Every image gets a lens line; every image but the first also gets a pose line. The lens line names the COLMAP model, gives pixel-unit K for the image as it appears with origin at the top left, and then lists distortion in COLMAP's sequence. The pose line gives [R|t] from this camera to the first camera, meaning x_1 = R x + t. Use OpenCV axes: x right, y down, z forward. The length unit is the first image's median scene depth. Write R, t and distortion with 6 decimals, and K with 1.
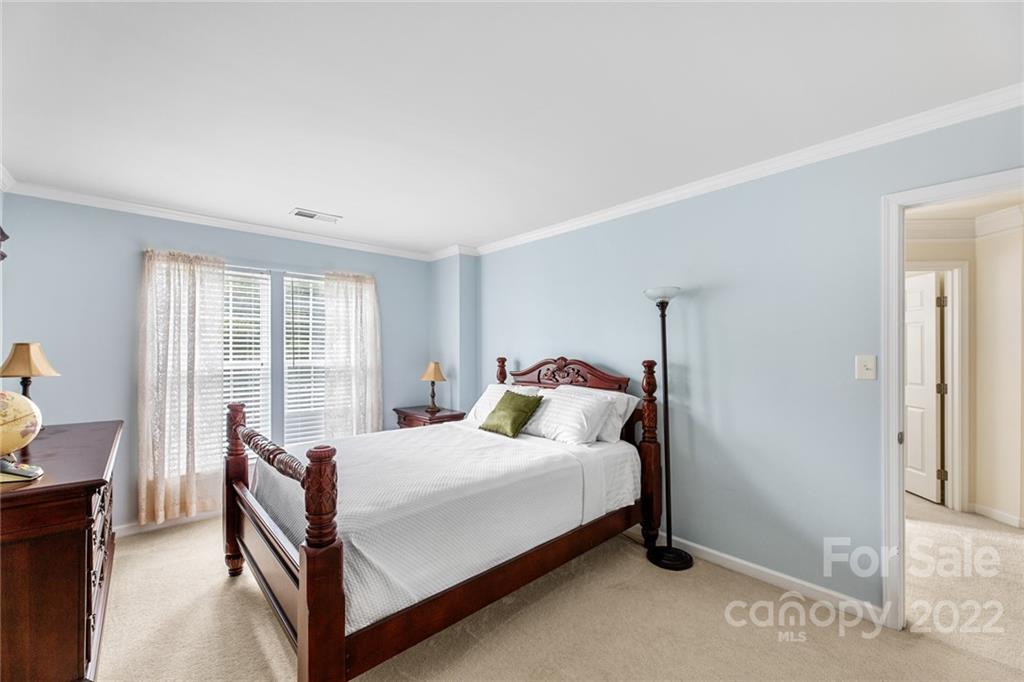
lens RADIAL K [[411.7, 0, 512.8], [0, 411.7, 349.3], [0, 0, 1]] dist [-0.000735, -0.000593]
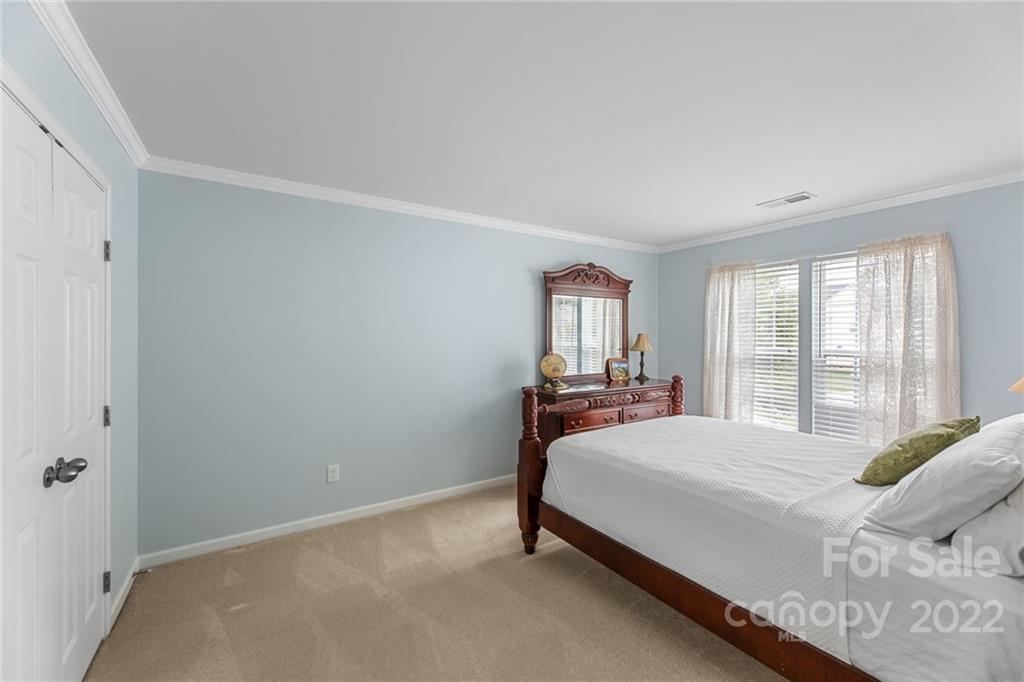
lens RADIAL K [[411.7, 0, 514.4], [0, 411.7, 340.0], [0, 0, 1]] dist [-0.000735, -0.000593]
pose [[-0.155336, 0.006952, -0.987837, 0.614843], [0.002157, 0.999975, 0.006698, -0.000139], [0.987859, -0.001091, -0.155348, 0.530502]]
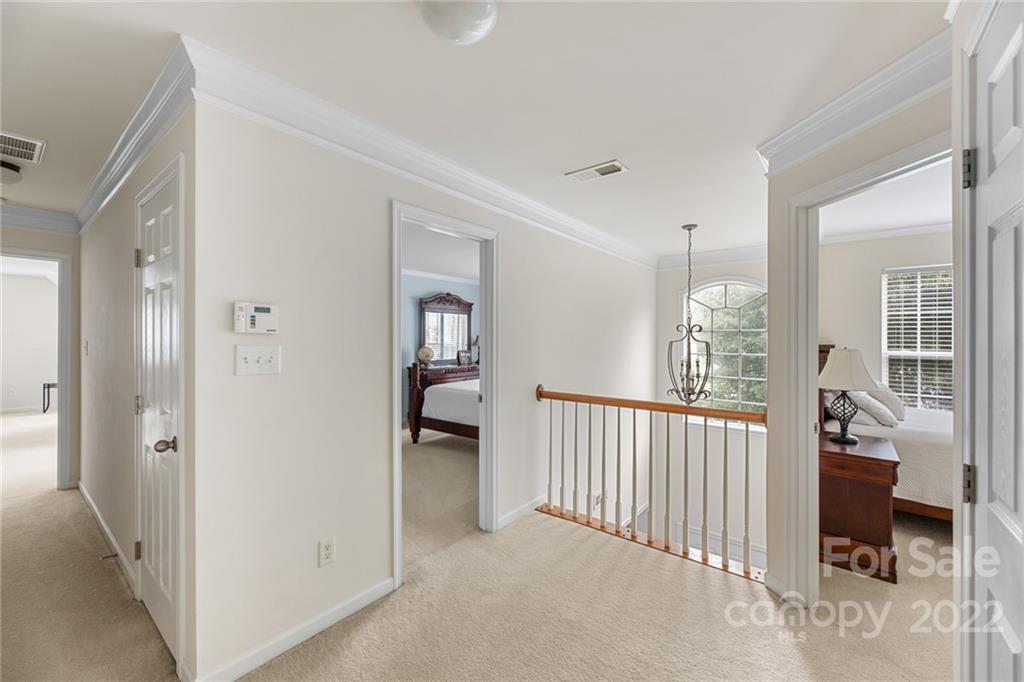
lens RADIAL K [[411.7, 0, 511.5], [0, 411.7, 341.0], [0, 0, 1]] dist [-0.000735, -0.000593]
pose [[0.157725, 0.007183, -0.987457, 1.541301], [-0.001402, 0.999974, 0.007050, 0.003727], [0.987482, 0.000273, 0.157731, 0.555303]]
